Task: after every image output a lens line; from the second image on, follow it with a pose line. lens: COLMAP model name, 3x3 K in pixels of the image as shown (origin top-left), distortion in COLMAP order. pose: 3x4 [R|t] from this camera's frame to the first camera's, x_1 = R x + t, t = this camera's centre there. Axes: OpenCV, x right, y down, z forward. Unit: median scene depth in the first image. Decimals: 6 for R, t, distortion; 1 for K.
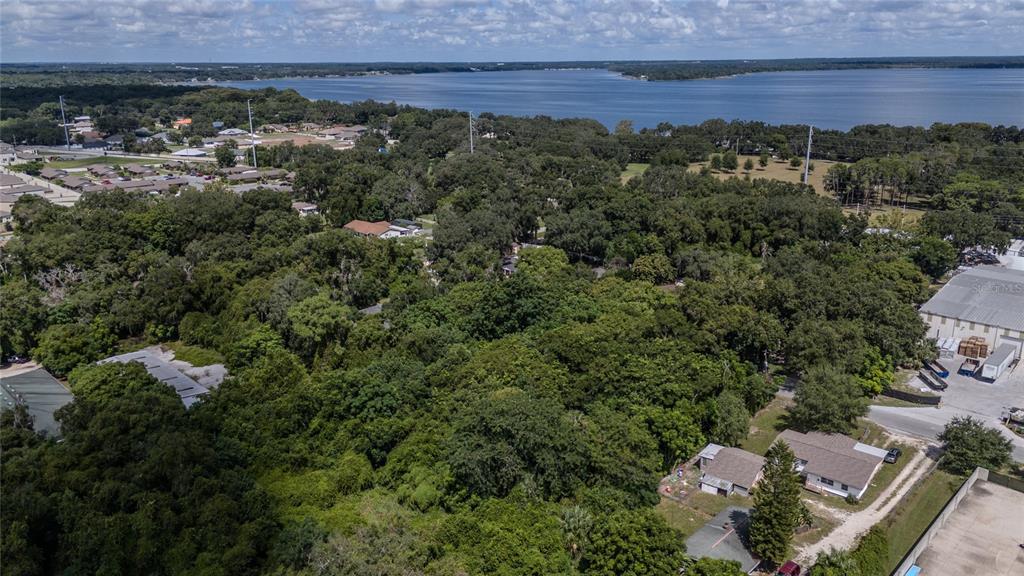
lens RADIAL K [[755.1, 0, 517.2], [0, 755.1, 284.7], [0, 0, 1]] dist [0.088532, -0.090180]
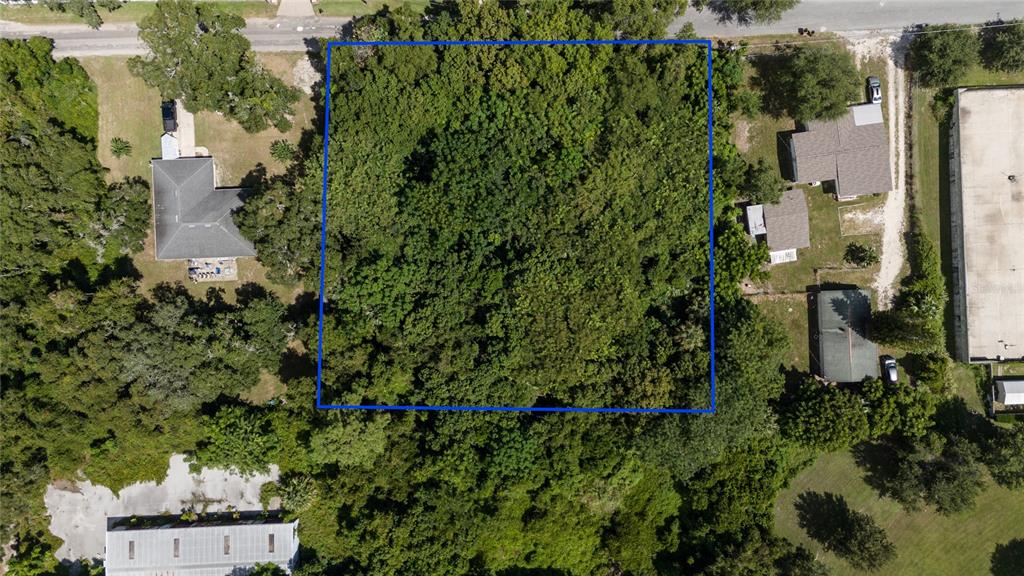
lens RADIAL K [[755.1, 0, 517.2], [0, 755.1, 284.7], [0, 0, 1]] dist [0.088532, -0.090180]
pose [[0.683607, -0.729834, 0.004797, -0.031302], [0.200477, 0.194091, 0.960280, -0.675534], [-0.701776, -0.655493, 0.278997, 0.719735]]
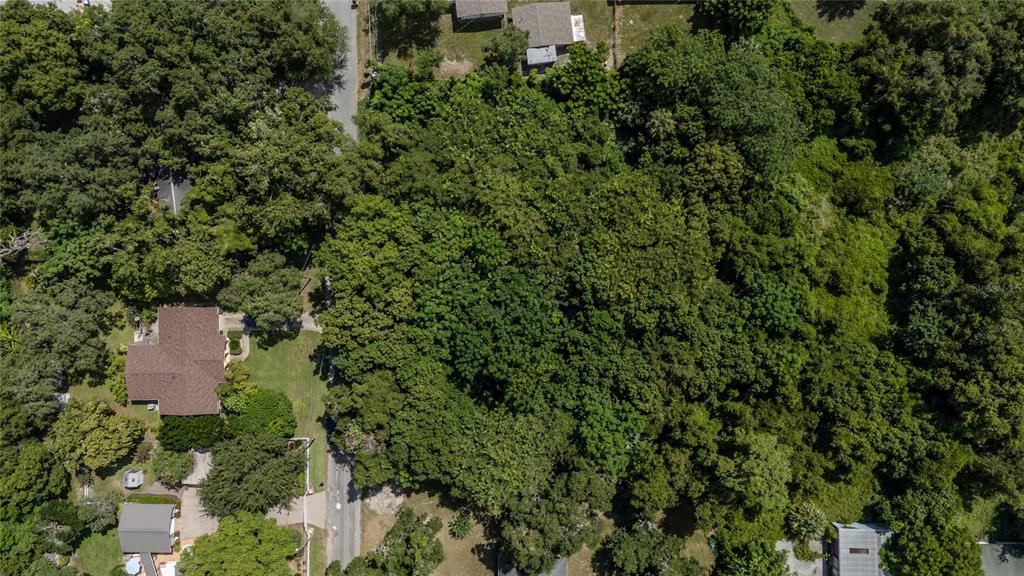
lens RADIAL K [[755.1, 0, 517.2], [0, 755.1, 284.7], [0, 0, 1]] dist [0.088532, -0.090180]
pose [[-0.712734, -0.701277, 0.014890, 0.036579], [0.207725, -0.190748, 0.959409, -0.689551], [-0.669971, 0.686896, 0.281625, 0.773943]]
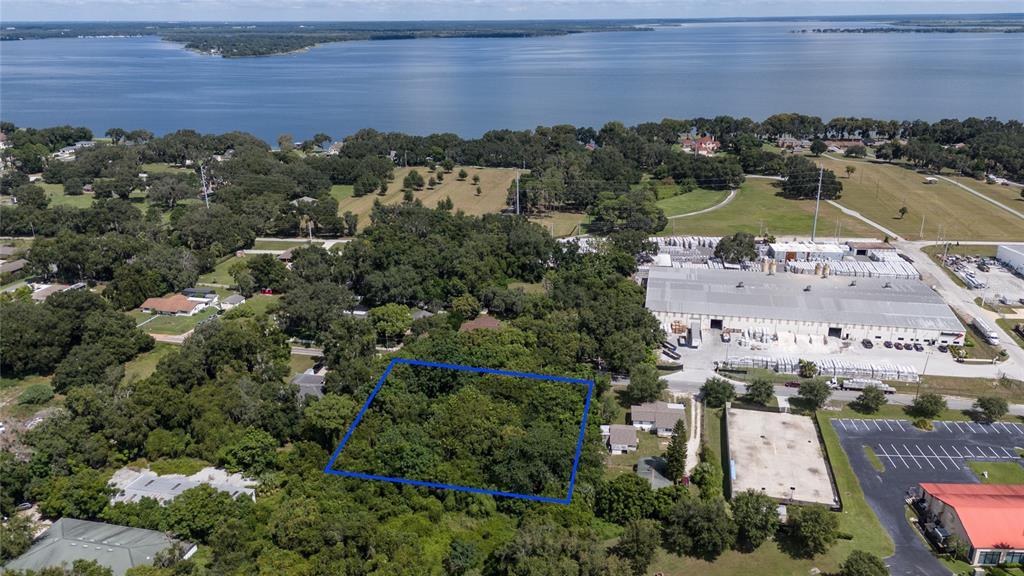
lens RADIAL K [[755.1, 0, 517.2], [0, 755.1, 284.7], [0, 0, 1]] dist [0.088532, -0.090180]
pose [[0.852687, -0.173966, 0.492605, -0.567265], [0.149833, 0.984750, 0.088411, -0.230995], [-0.500474, -0.001578, 0.865750, -0.305145]]
